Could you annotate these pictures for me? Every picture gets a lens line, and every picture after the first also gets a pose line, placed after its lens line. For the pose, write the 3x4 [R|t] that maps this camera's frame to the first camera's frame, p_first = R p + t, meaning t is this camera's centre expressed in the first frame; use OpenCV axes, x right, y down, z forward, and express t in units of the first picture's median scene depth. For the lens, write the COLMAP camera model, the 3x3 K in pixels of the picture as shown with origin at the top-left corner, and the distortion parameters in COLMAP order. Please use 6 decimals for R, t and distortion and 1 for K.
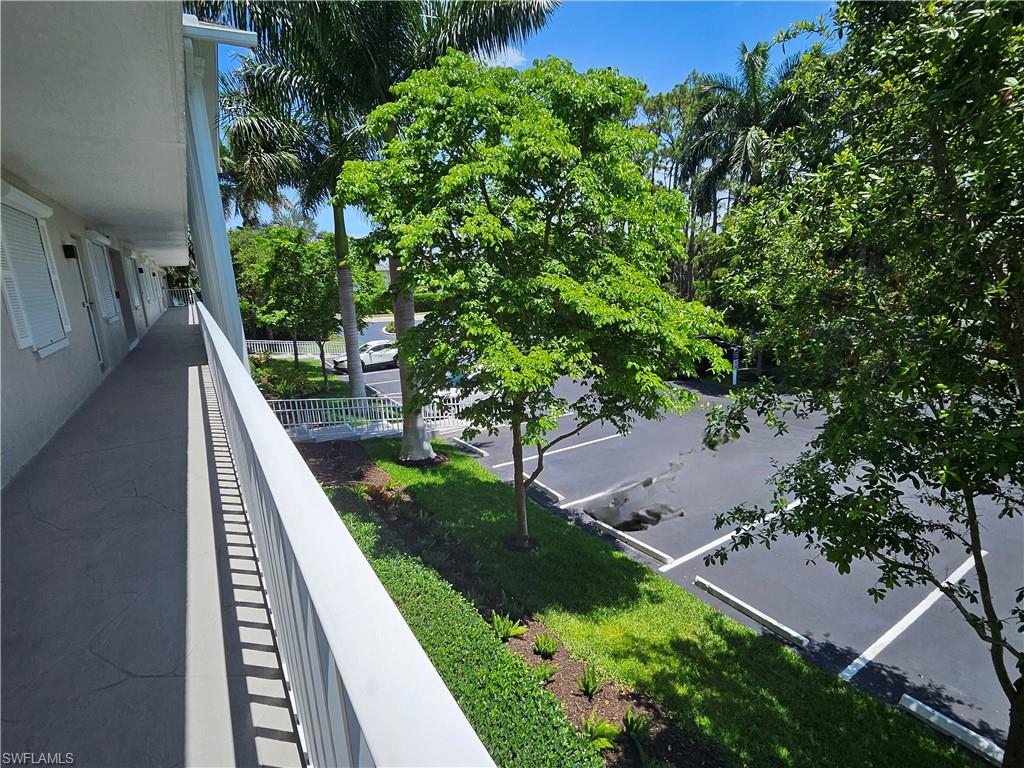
lens RADIAL K [[409.3, 0, 512.5], [0, 409.3, 382.7], [0, 0, 1]] dist [-0.003541, -0.000077]
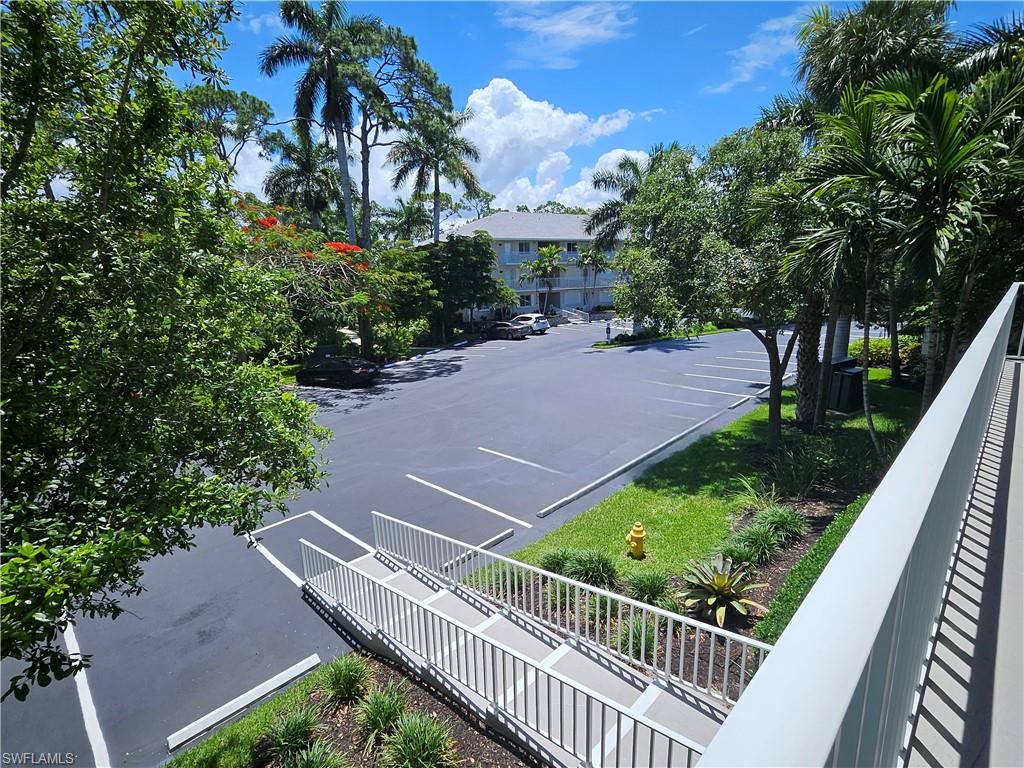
lens RADIAL K [[504.7, 0, 511.5], [0, 504.7, 385.4], [0, 0, 1]] dist [0.002240, -0.001795]
pose [[-0.131642, -0.207085, 0.969426, -1.487560], [0.255742, 0.937737, 0.235044, -0.483307], [-0.957740, 0.278865, -0.070485, 1.880088]]
